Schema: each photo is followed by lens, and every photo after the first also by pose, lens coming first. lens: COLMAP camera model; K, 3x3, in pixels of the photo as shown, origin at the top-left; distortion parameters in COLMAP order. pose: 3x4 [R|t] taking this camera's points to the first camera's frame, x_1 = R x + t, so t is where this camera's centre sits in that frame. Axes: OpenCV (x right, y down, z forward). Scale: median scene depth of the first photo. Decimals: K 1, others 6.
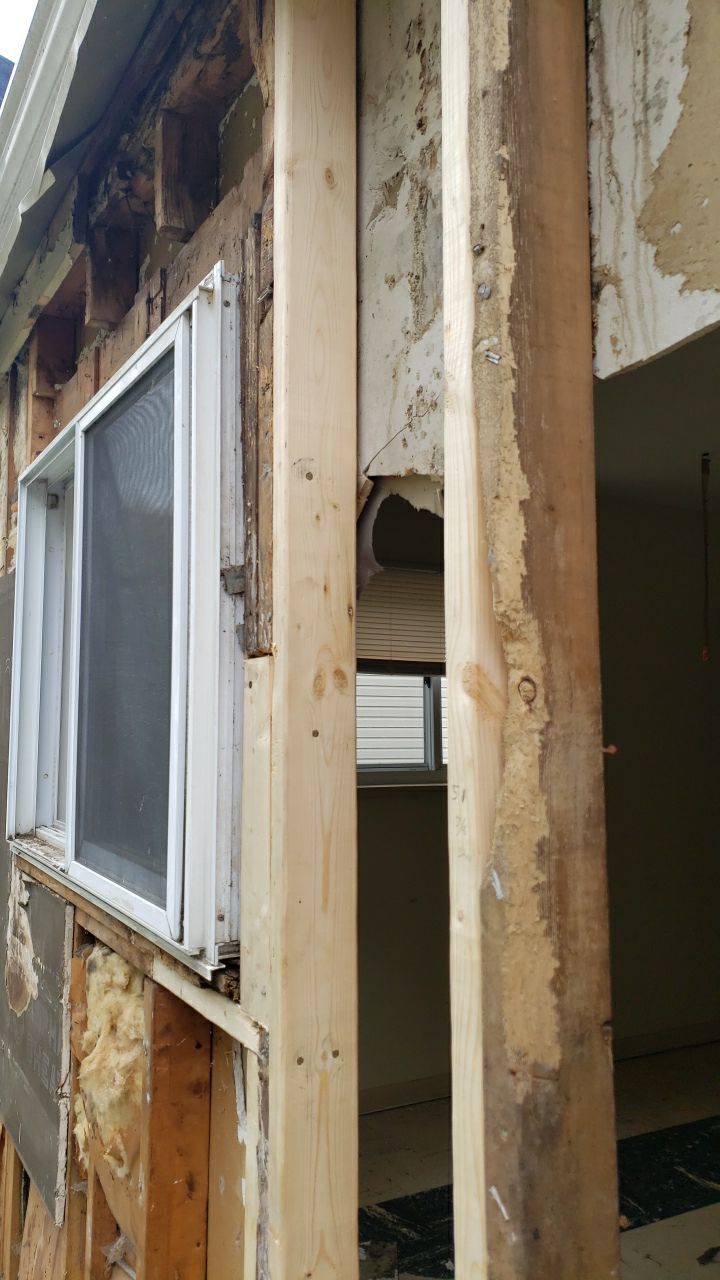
lens RADIAL K [[995.6, 0, 345.8], [0, 995.6, 646.3], [0, 0, 1]] dist [0.034601, -0.021170]
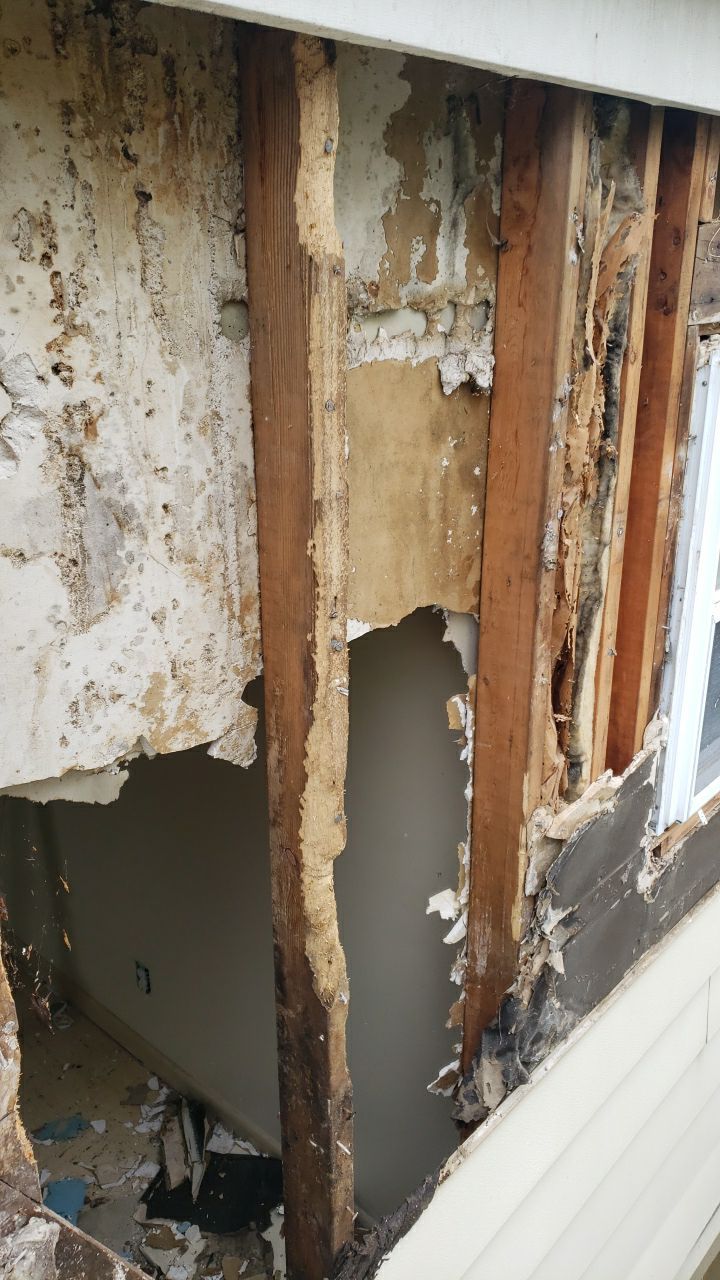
lens RADIAL K [[995.6, 0, 334.6], [0, 995.6, 623.2], [0, 0, 1]] dist [0.034601, -0.021170]
pose [[-0.330665, -0.327501, 0.885101, -0.751303], [-0.061295, 0.943330, 0.326147, -0.599599], [-0.941755, 0.053593, -0.332001, 1.062813]]
